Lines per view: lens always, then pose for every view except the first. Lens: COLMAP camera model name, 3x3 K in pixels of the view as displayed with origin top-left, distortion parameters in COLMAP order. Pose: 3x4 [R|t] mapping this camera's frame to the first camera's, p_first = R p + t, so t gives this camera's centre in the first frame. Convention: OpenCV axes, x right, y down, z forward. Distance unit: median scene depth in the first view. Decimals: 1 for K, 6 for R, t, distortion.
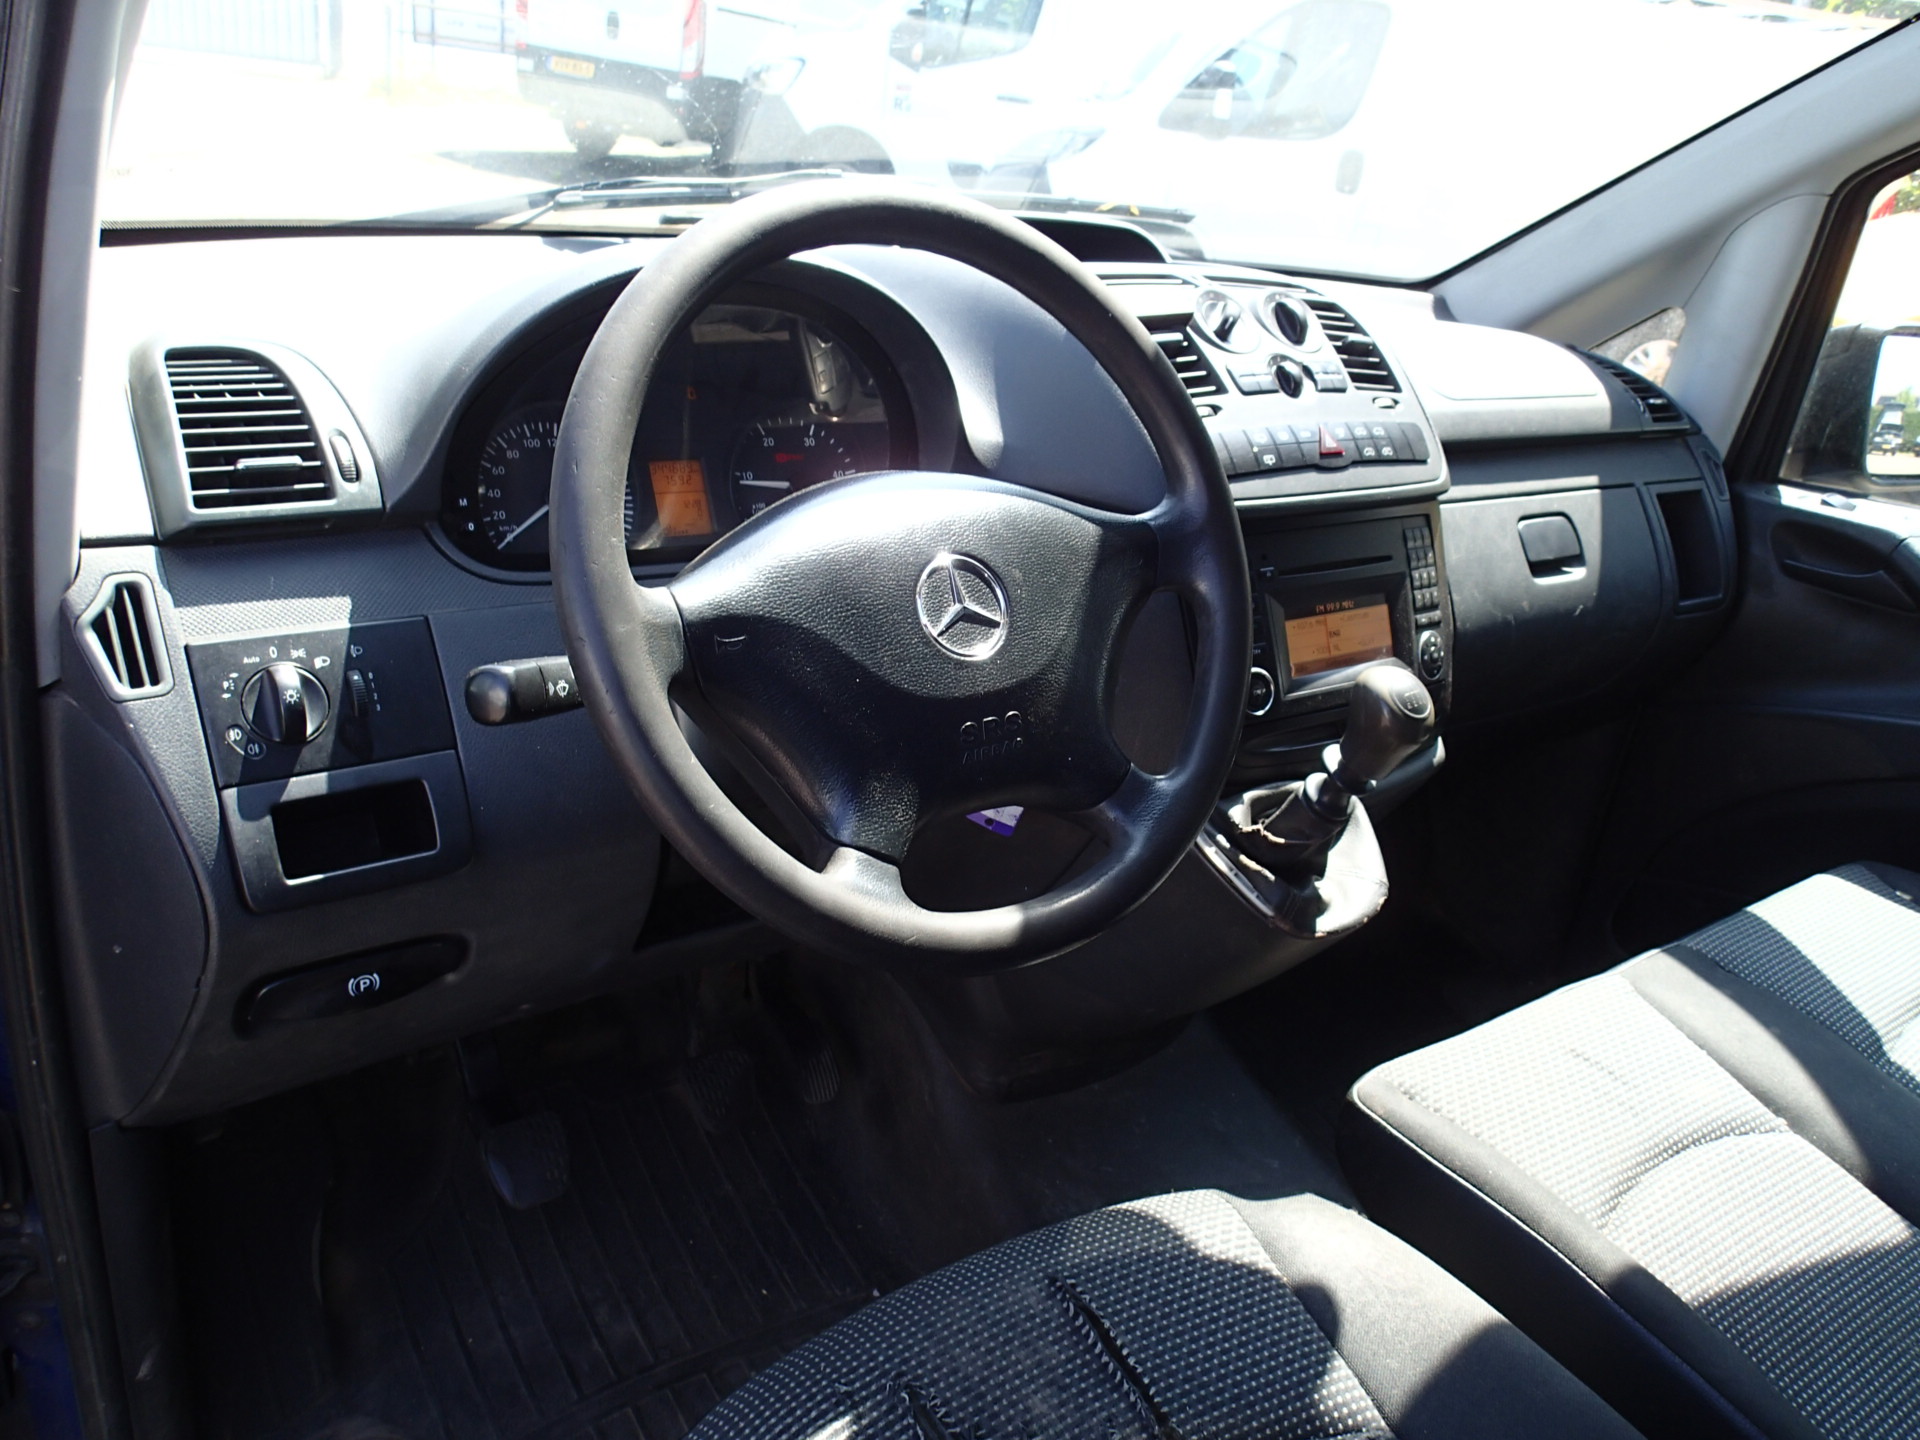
lens RADIAL K [[1437.8, 0, 967.6], [0, 1437.8, 719.0], [0, 0, 1]] dist [-0.005641, 0.004269]
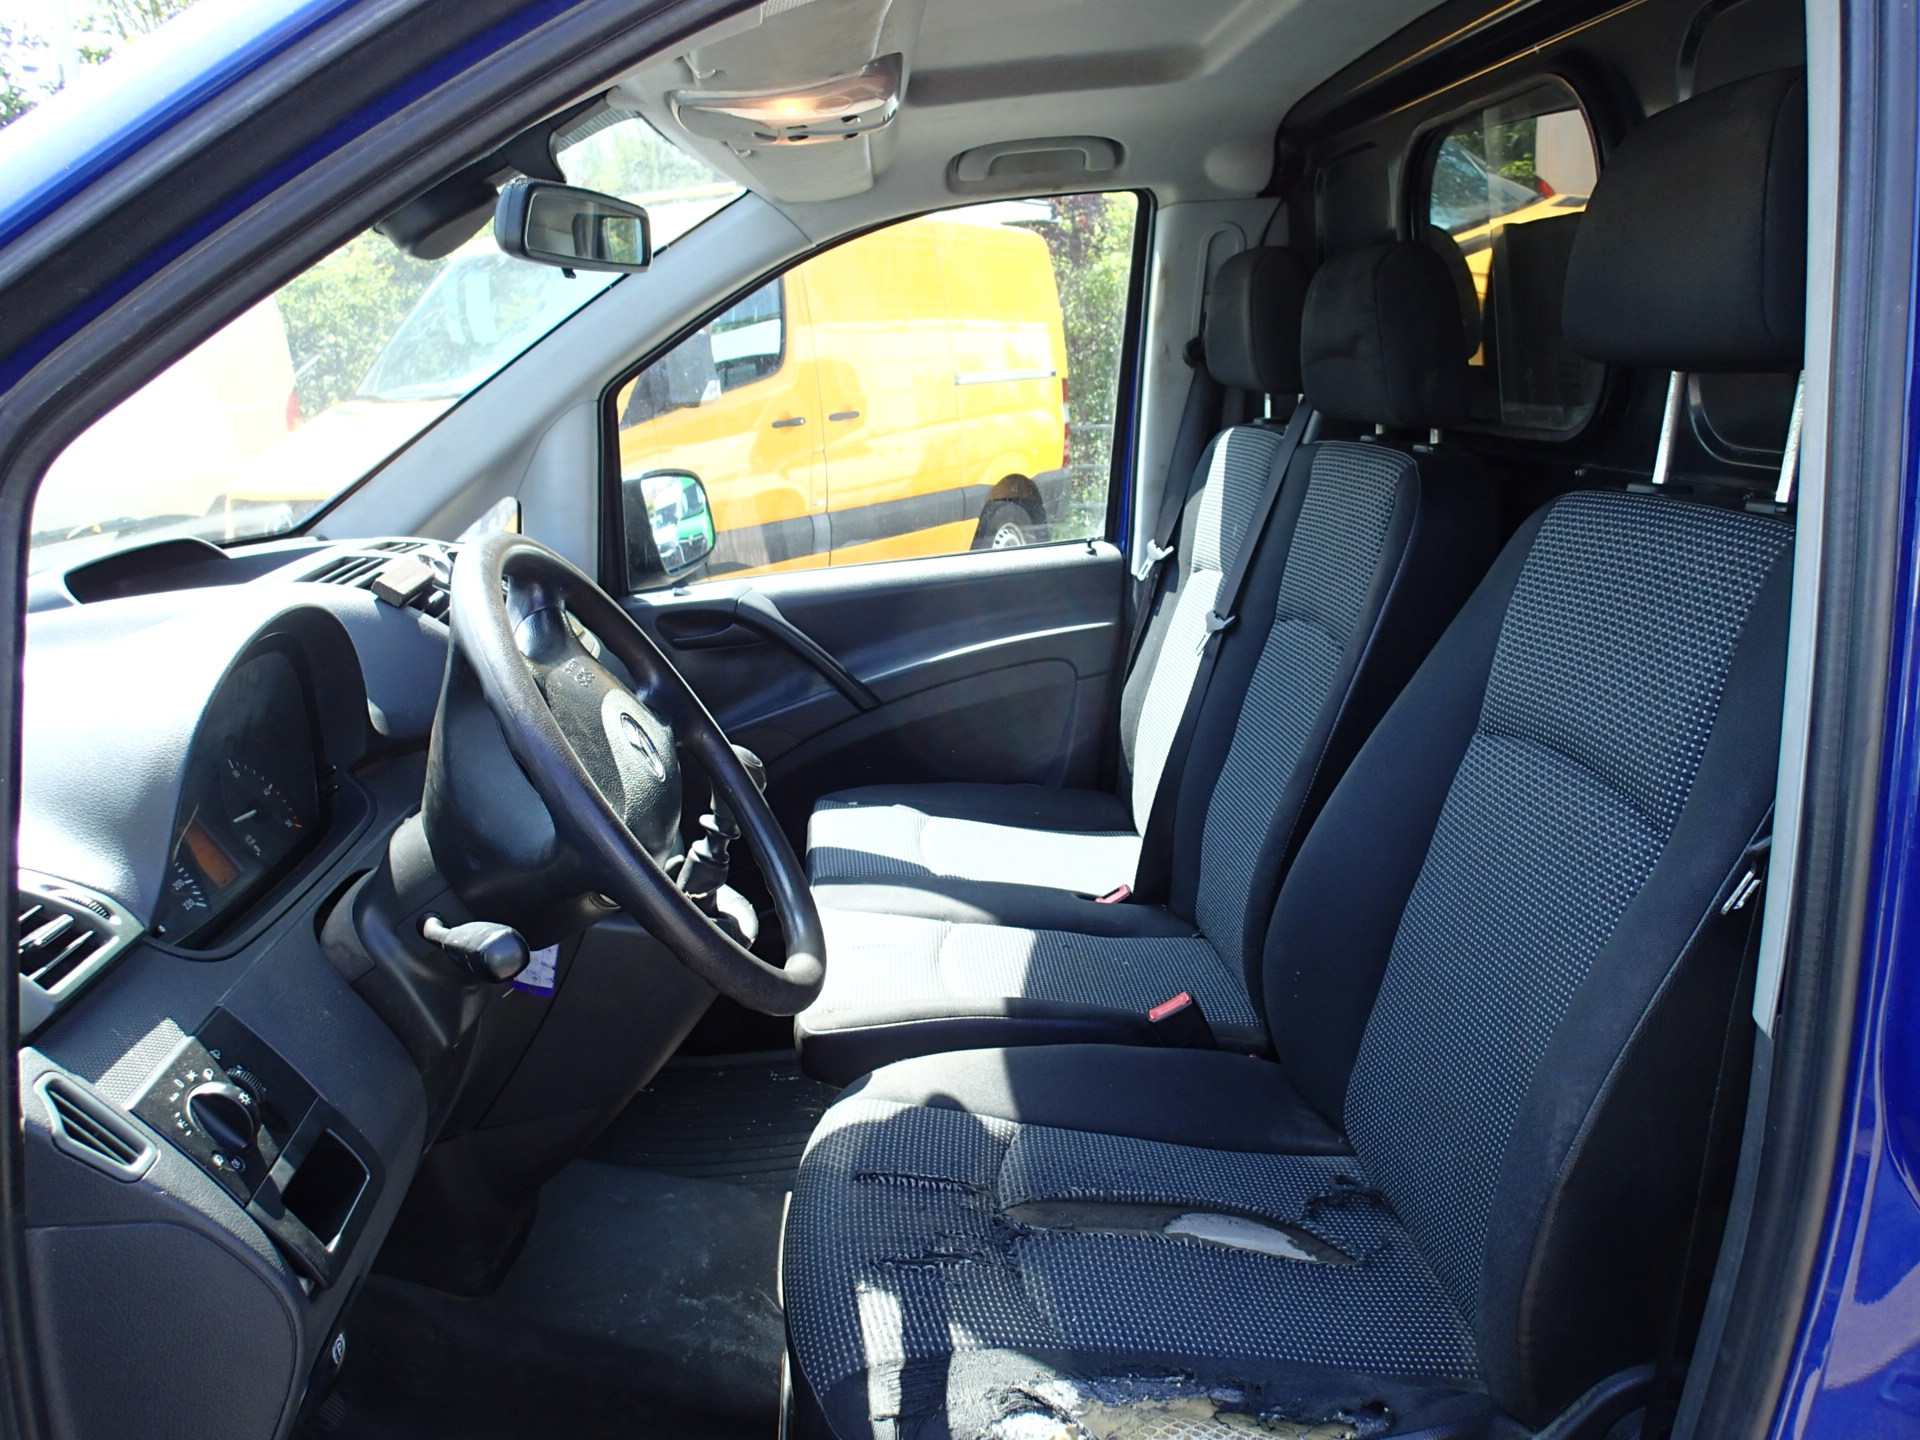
lens RADIAL K [[1437.8, 0, 967.6], [0, 1437.8, 719.0], [0, 0, 1]] dist [-0.005641, 0.004269]
pose [[0.492655, -0.336454, 0.802552, -0.877108], [0.427402, 0.896891, 0.113639, -0.144116], [-0.758036, 0.287027, 0.585659, -0.078418]]
